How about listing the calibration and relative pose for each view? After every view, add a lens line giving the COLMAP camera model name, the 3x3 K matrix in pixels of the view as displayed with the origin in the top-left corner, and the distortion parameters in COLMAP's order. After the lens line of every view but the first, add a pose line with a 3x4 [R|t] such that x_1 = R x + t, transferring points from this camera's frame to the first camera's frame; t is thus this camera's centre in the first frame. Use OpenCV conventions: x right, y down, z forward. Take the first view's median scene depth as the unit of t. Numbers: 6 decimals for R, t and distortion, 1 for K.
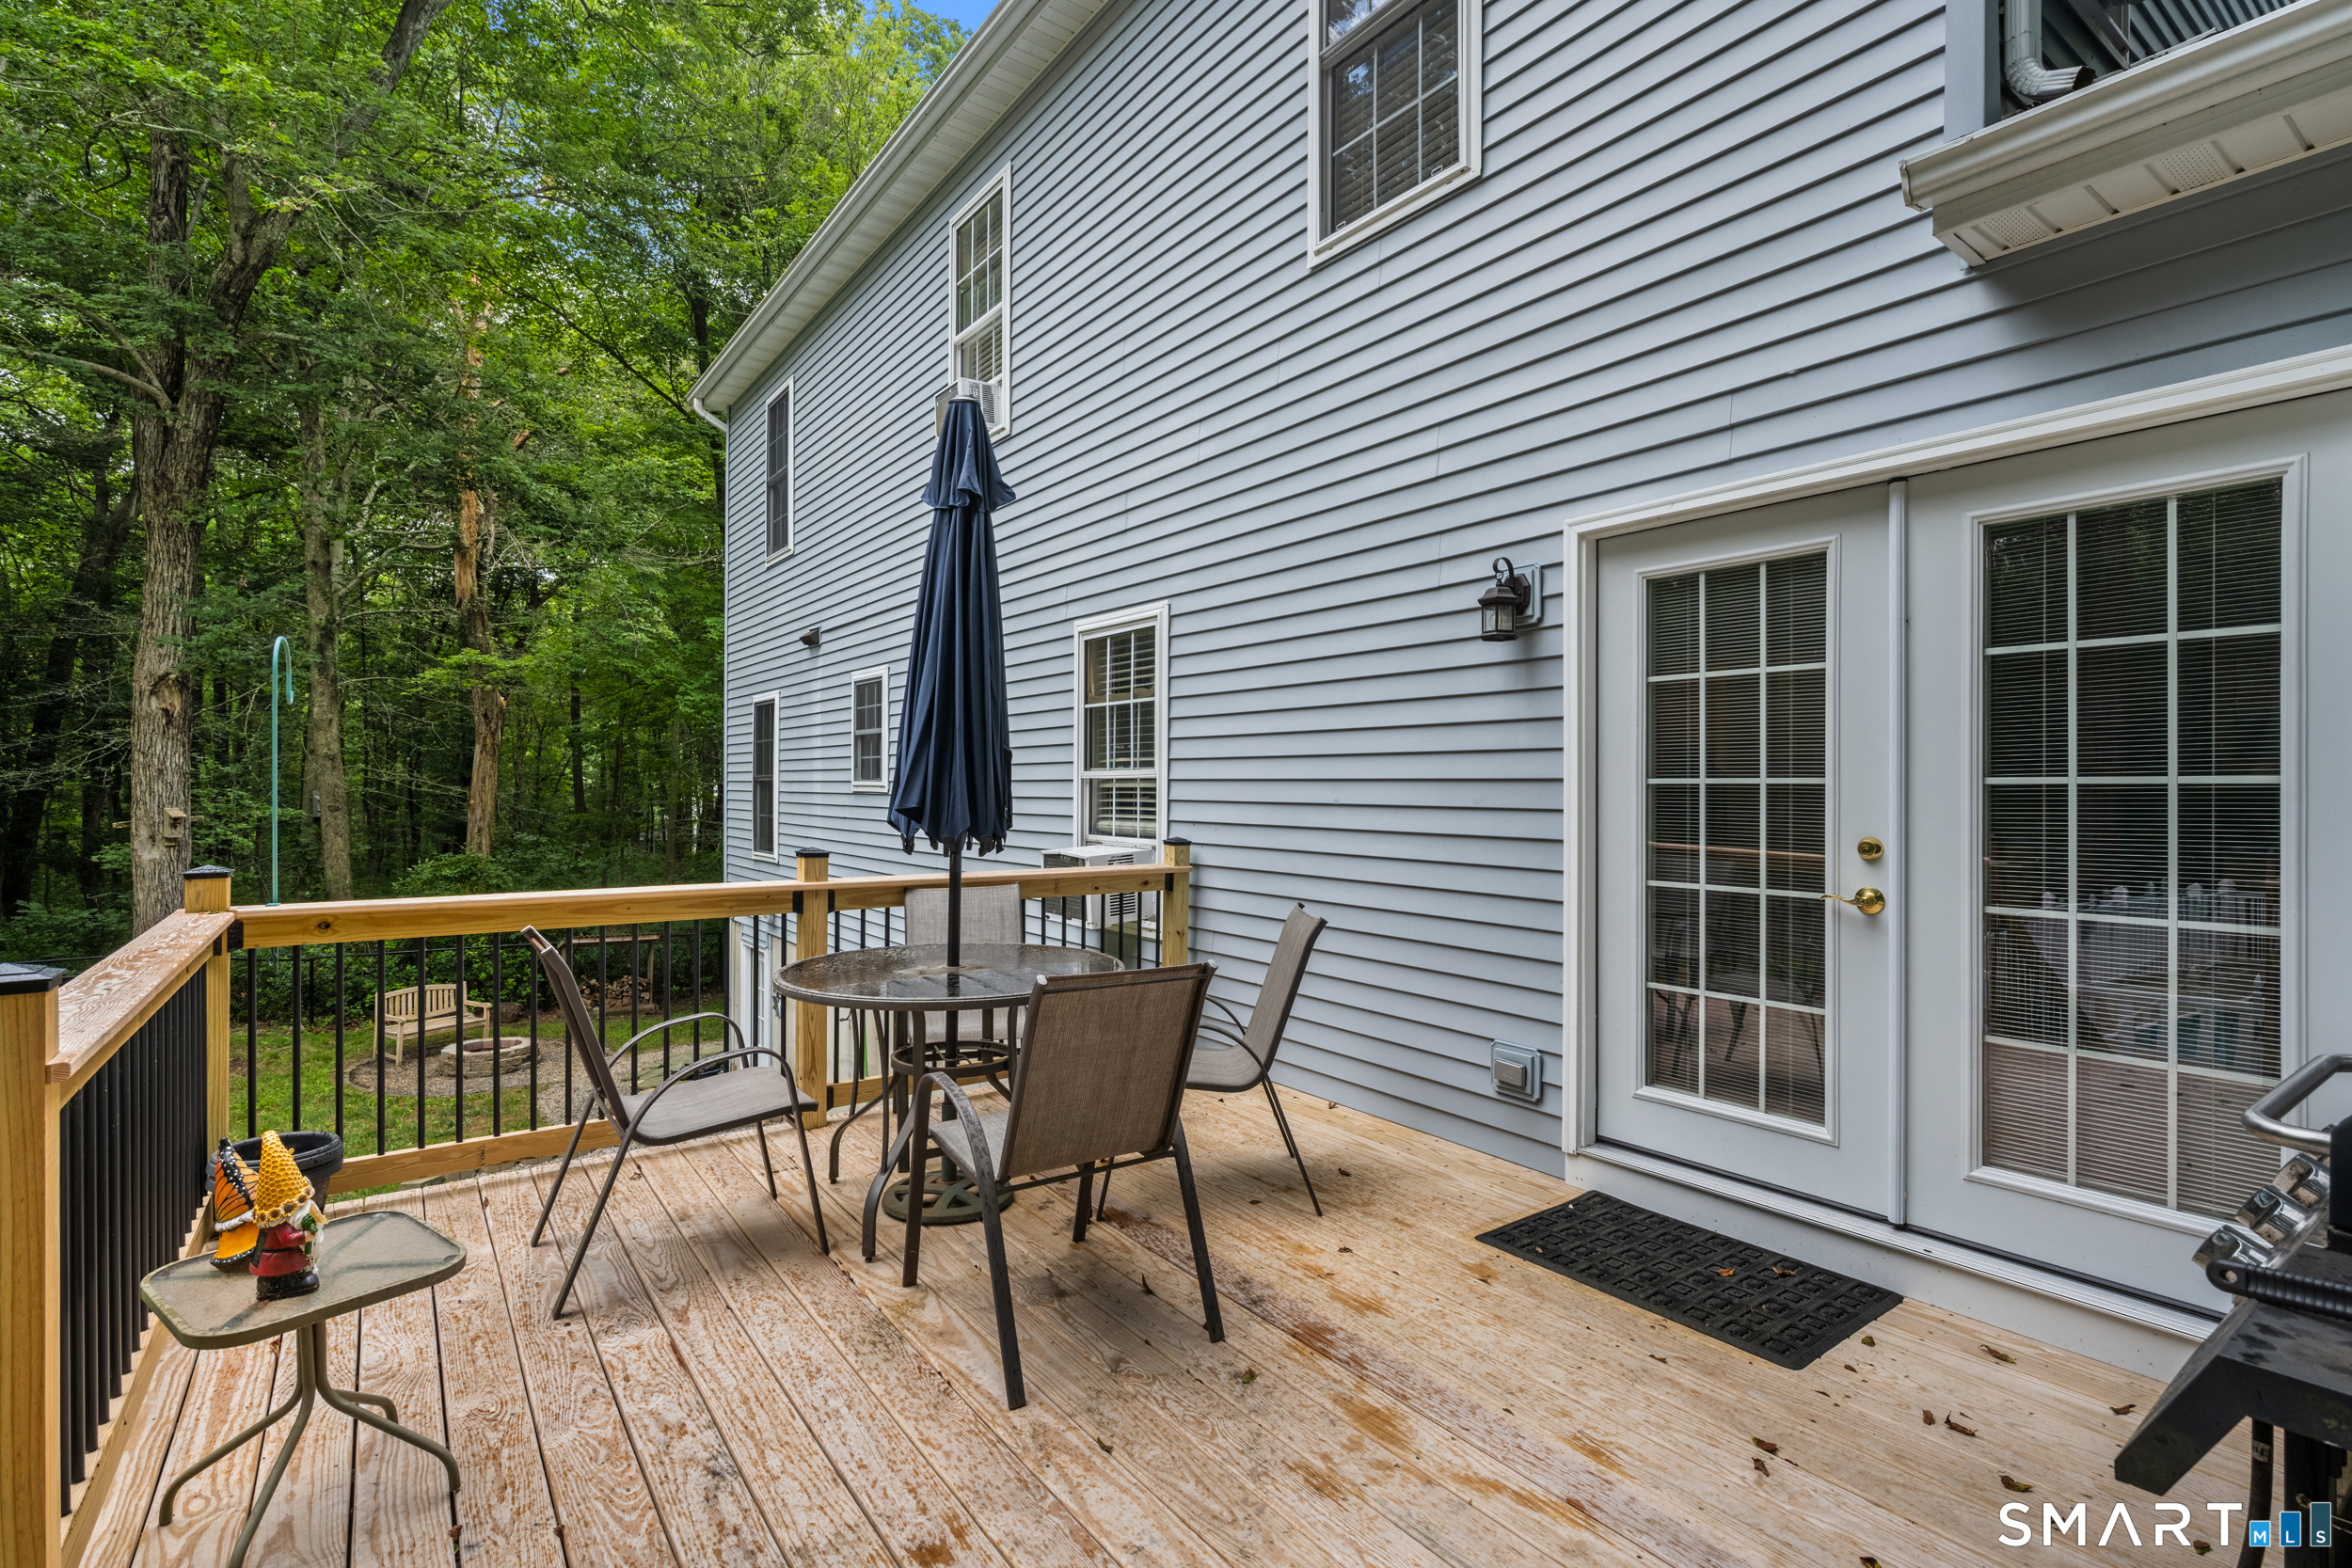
lens RADIAL K [[1097.2, 0, 1178.8], [0, 1097.2, 792.1], [0, 0, 1]] dist [0.003361, 0.000632]
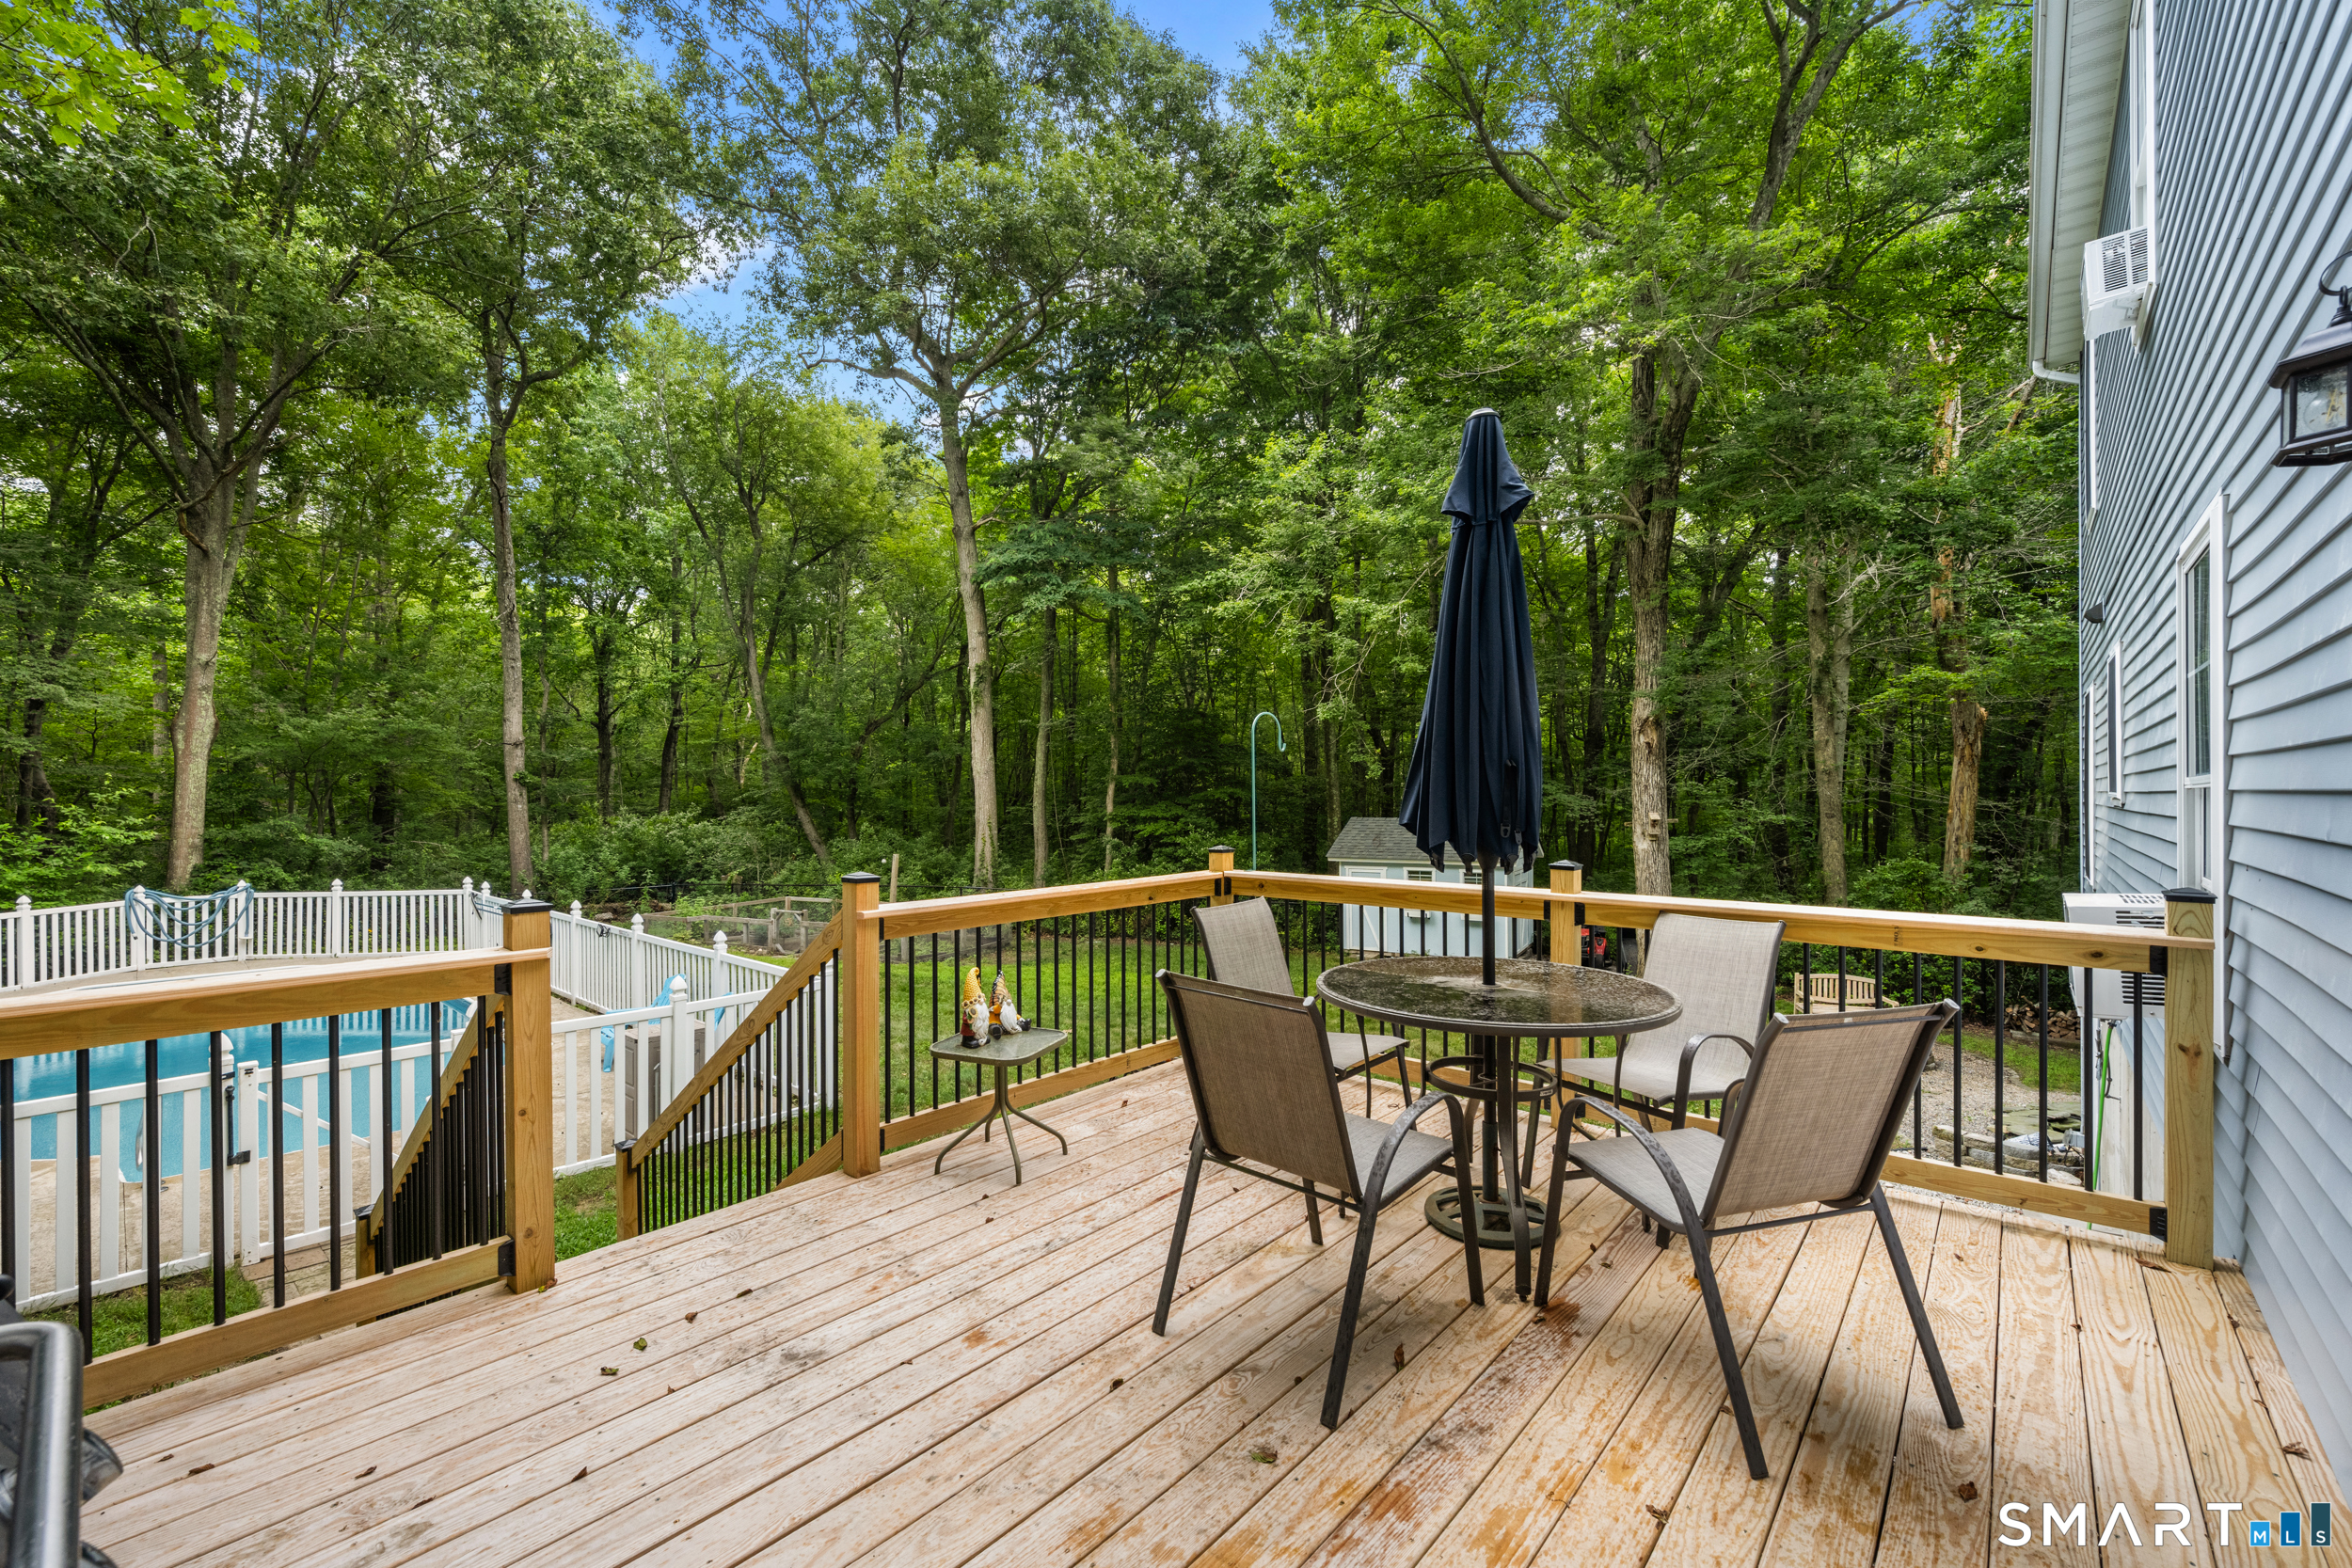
lens RADIAL K [[972.6, 0, 1177.4], [0, 972.6, 793.5], [0, 0, 1]] dist [-0.003492, -0.000338]
pose [[0.223125, -0.004374, -0.974780, 0.445890], [-0.002351, 0.999985, -0.005025, -0.007794], [0.974787, 0.003413, 0.223111, 0.398637]]
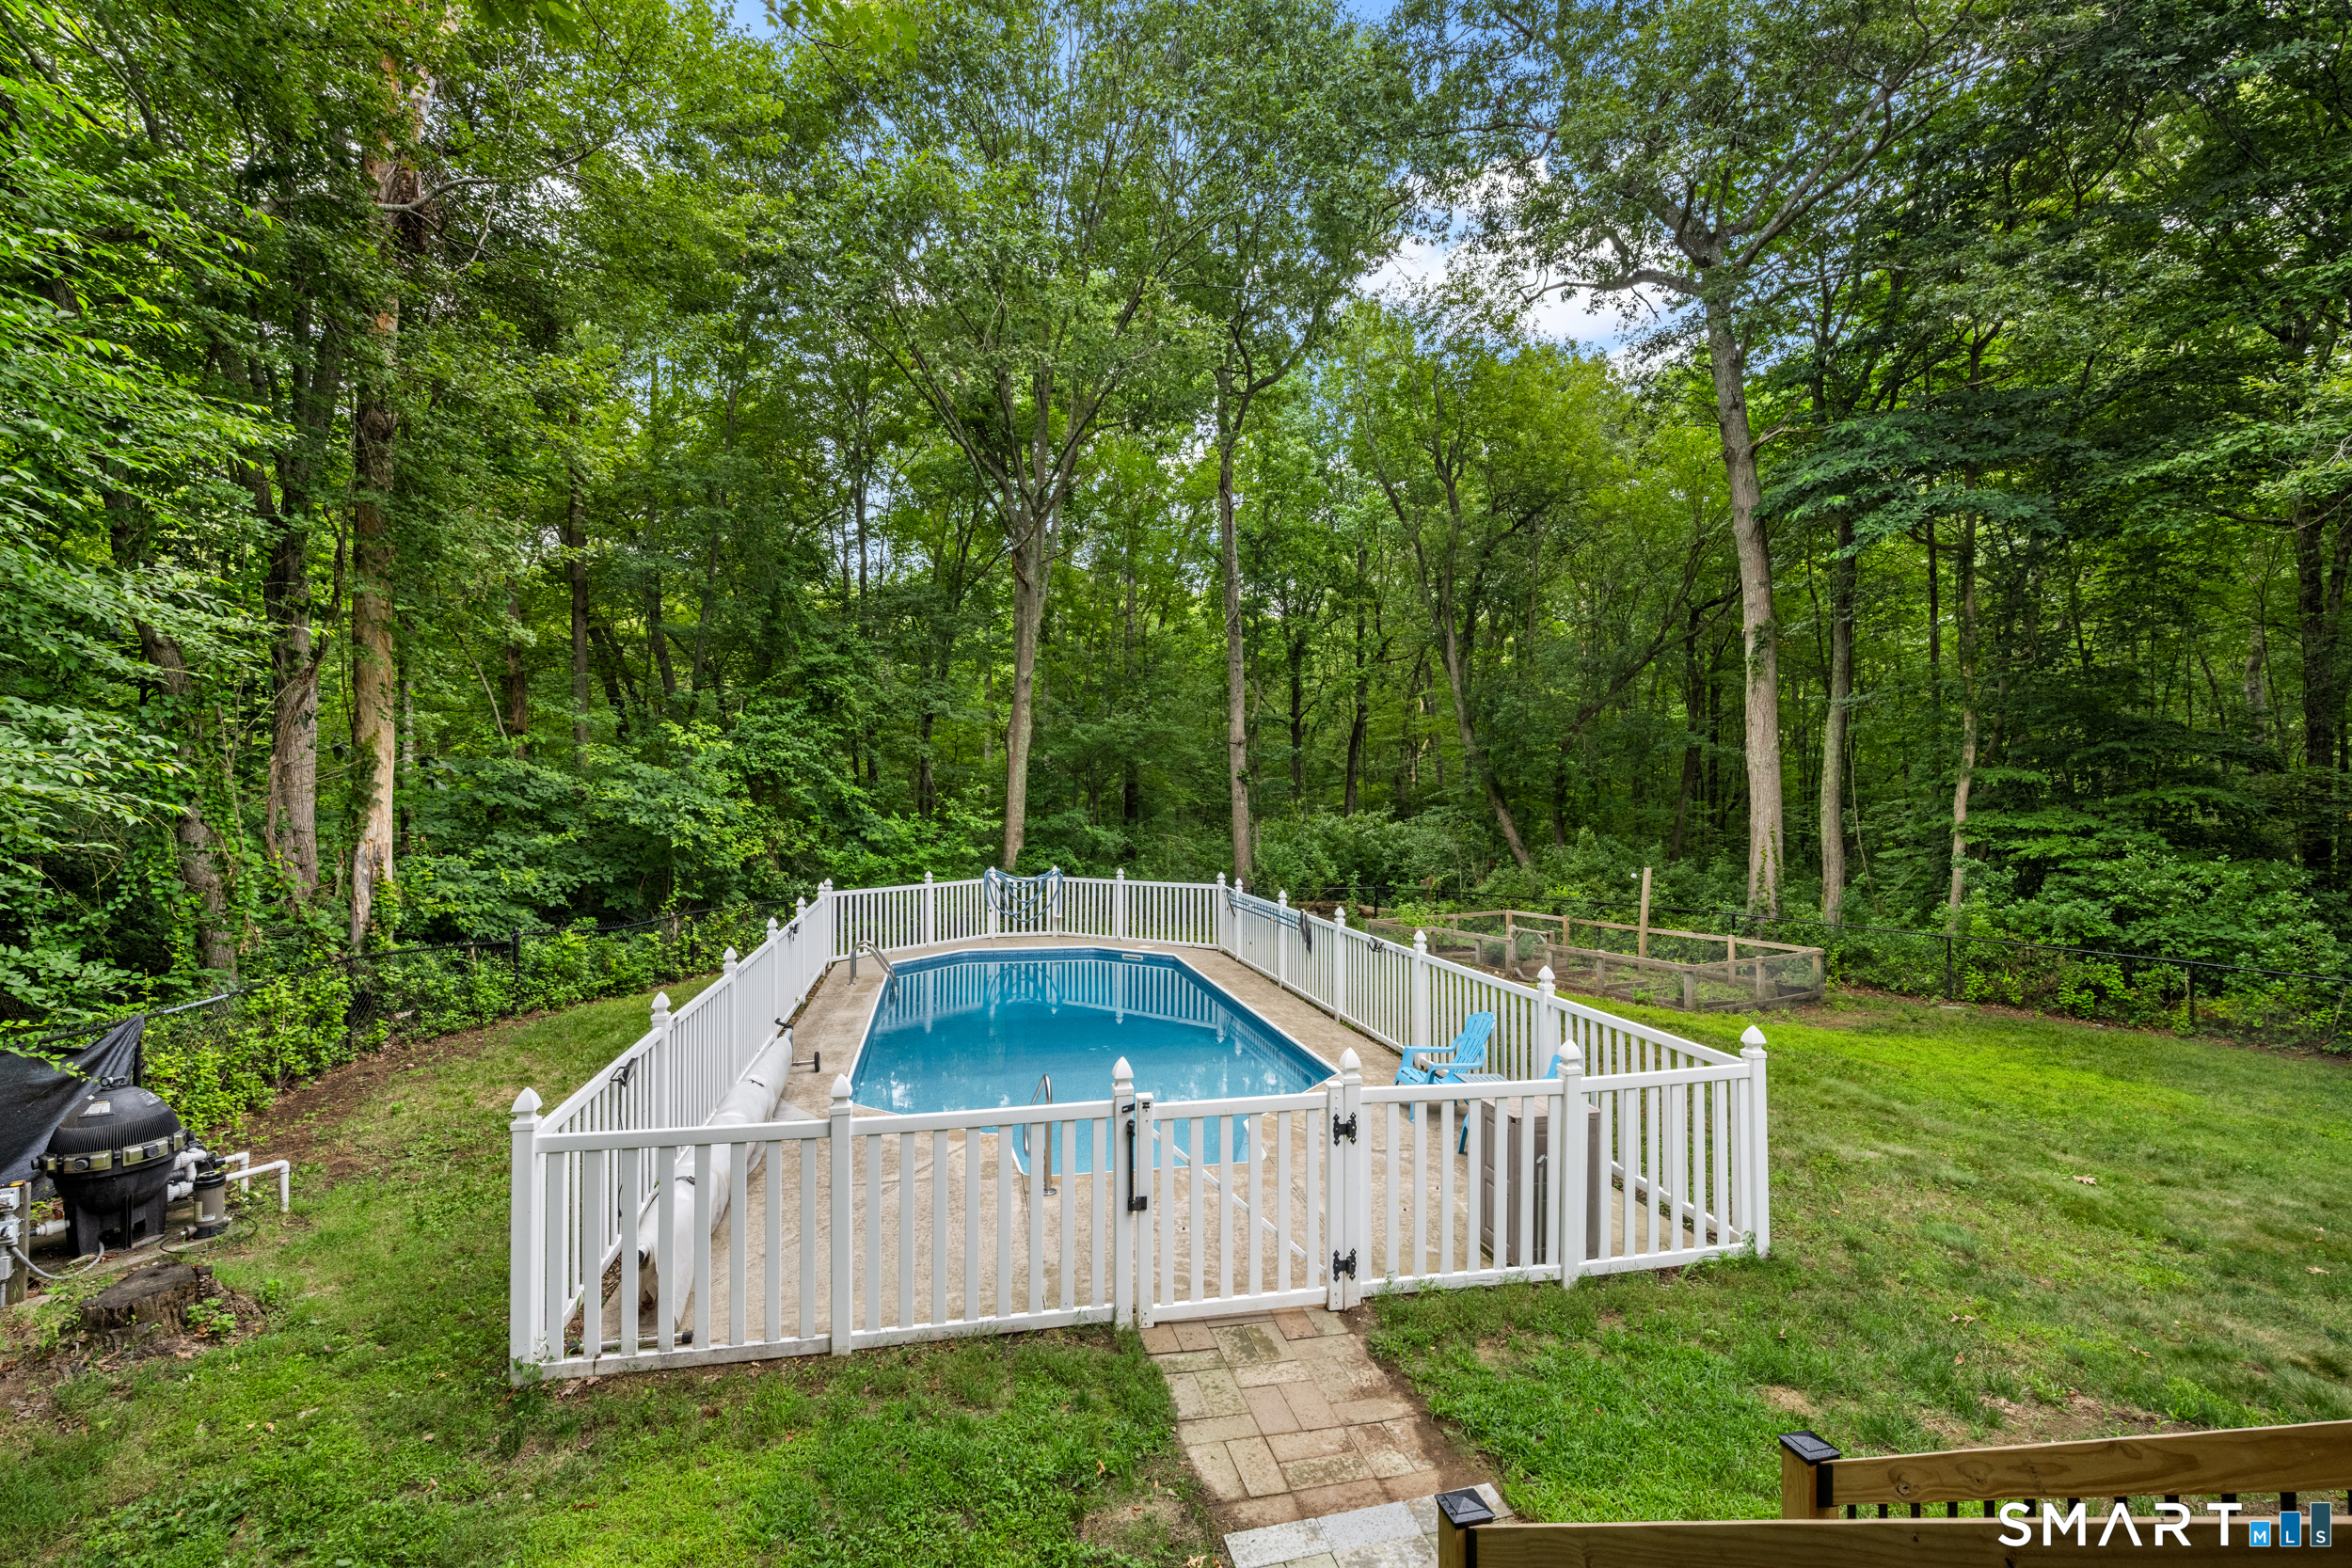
lens RADIAL K [[1097.2, 0, 1178.8], [0, 1097.2, 784.4], [0, 0, 1]] dist [0.003361, 0.000632]
pose [[-0.402111, -0.012094, -0.915511, 0.310100], [-0.010270, 0.999909, -0.008698, -0.005510], [0.915533, 0.005905, -0.402199, 0.265239]]
